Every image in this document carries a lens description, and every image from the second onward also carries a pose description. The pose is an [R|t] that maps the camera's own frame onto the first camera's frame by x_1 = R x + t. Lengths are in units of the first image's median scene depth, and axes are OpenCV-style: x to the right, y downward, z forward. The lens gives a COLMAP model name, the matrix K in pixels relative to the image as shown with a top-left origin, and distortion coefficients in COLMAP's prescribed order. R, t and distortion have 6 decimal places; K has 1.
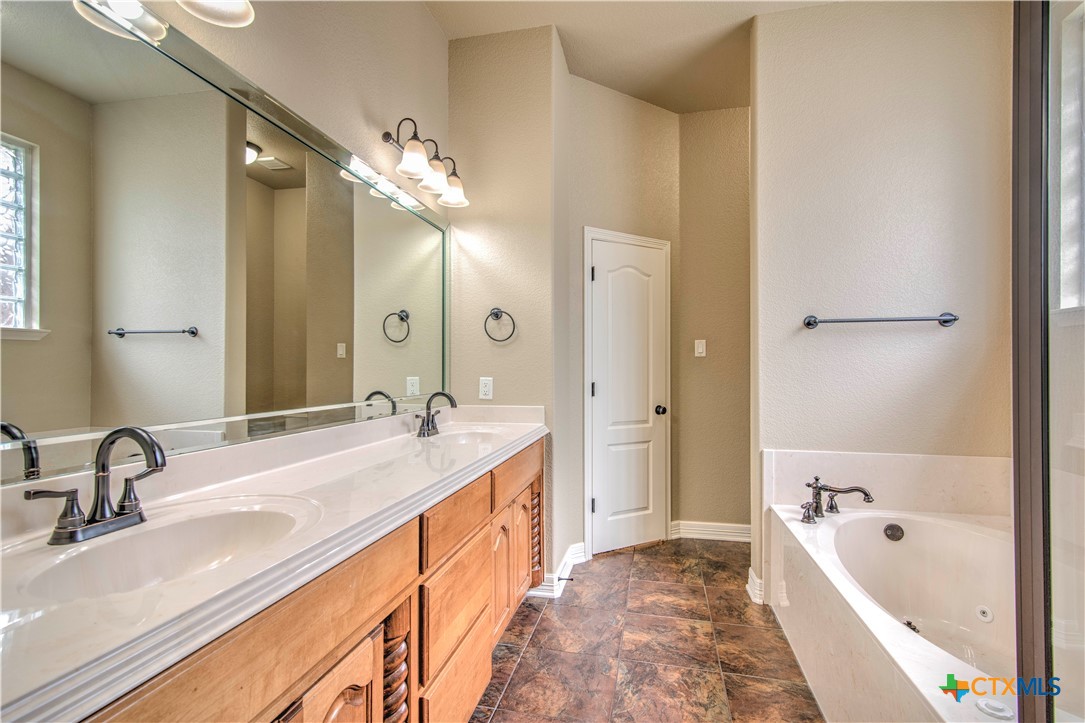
lens RADIAL K [[510.1, 0, 542.5], [0, 510.1, 361.5], [0, 0, 1]] dist [0.020074, 0.000123]
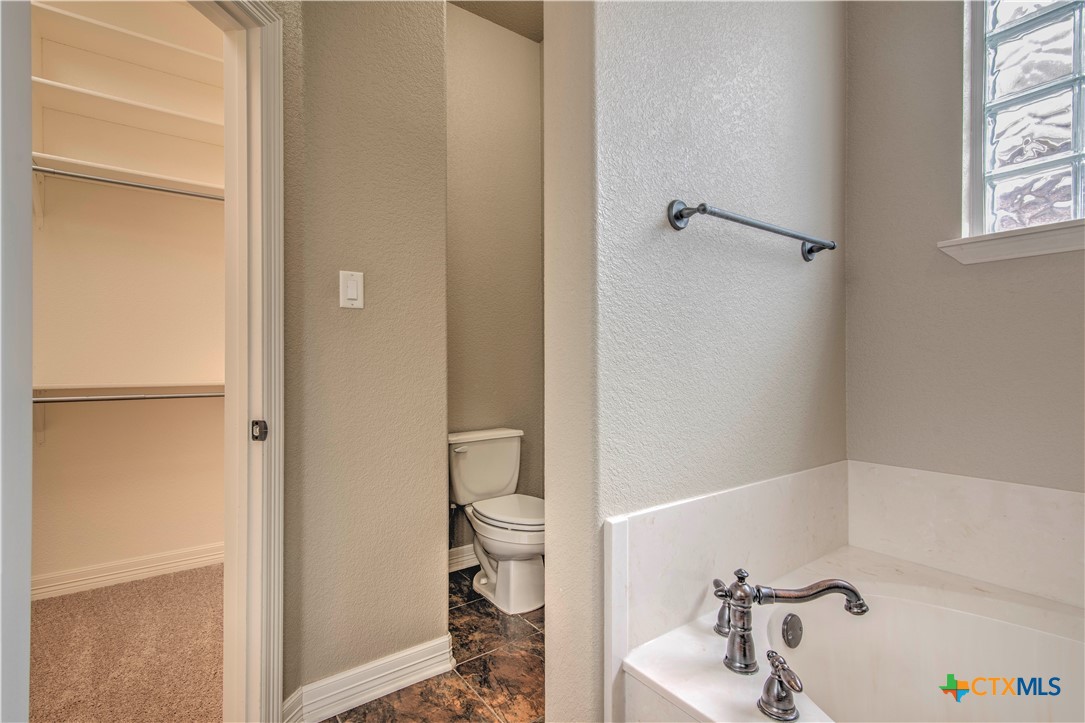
lens RADIAL K [[510.1, 0, 542.5], [0, 510.1, 361.5], [0, 0, 1]] dist [0.020074, 0.000123]
pose [[0.662525, 0.003547, 0.749032, 0.093488], [-0.005864, 0.999983, 0.000452, 0.045212], [-0.749017, -0.004692, 0.662534, 0.678318]]
